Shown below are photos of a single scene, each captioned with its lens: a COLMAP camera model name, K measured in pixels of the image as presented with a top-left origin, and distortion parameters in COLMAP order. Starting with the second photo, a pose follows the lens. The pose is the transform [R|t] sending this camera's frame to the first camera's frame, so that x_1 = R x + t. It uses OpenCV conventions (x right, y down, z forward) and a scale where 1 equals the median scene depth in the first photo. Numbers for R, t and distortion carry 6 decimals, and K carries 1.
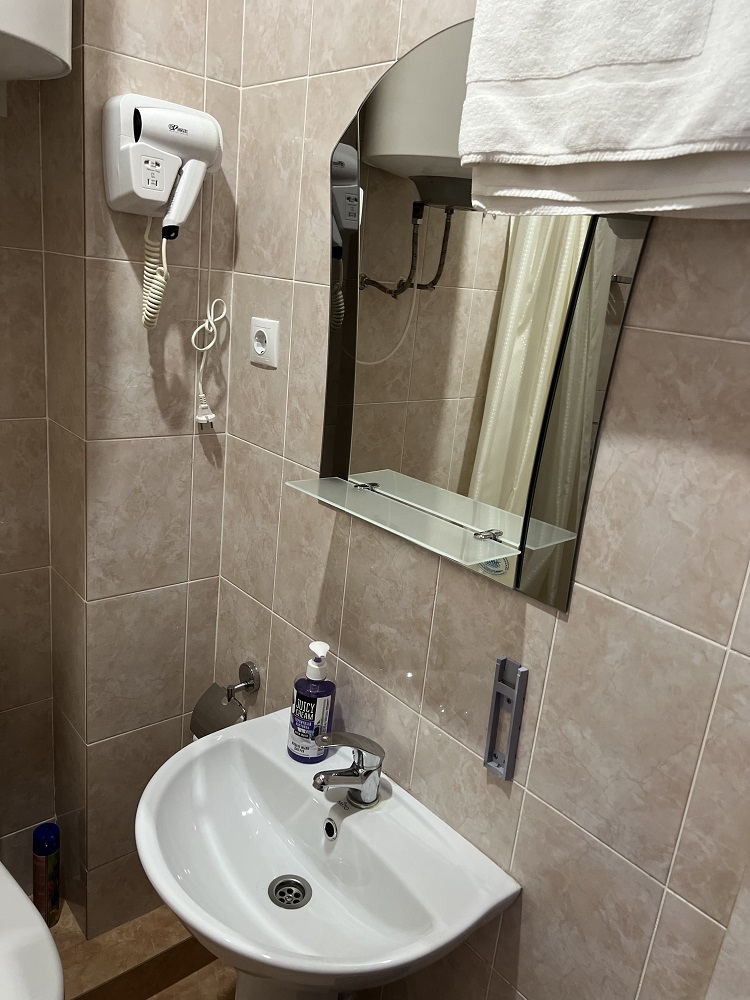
lens RADIAL K [[759.3, 0, 375.0], [0, 759.3, 500.0], [0, 0, 1]] dist [0.063887, -0.077379]
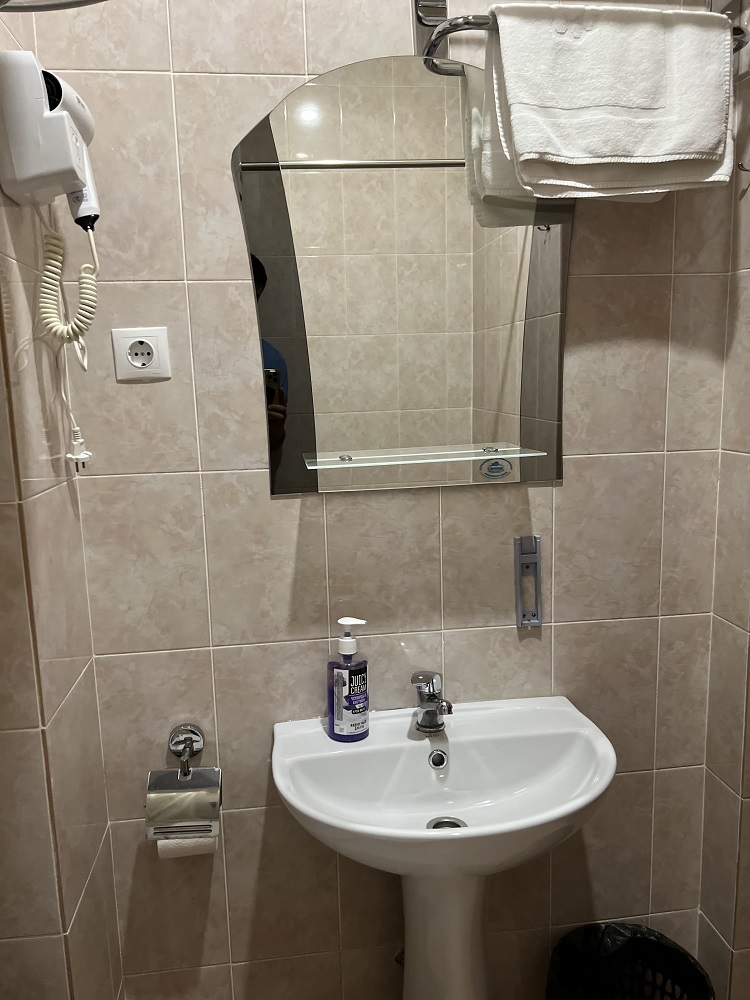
lens RADIAL K [[759.3, 0, 375.0], [0, 759.3, 500.0], [0, 0, 1]] dist [0.063887, -0.077379]
pose [[0.545768, -0.249348, 0.799977, -1.032932], [0.321564, 0.943926, 0.074836, -0.034067], [-0.773779, 0.216401, 0.595346, 0.401548]]
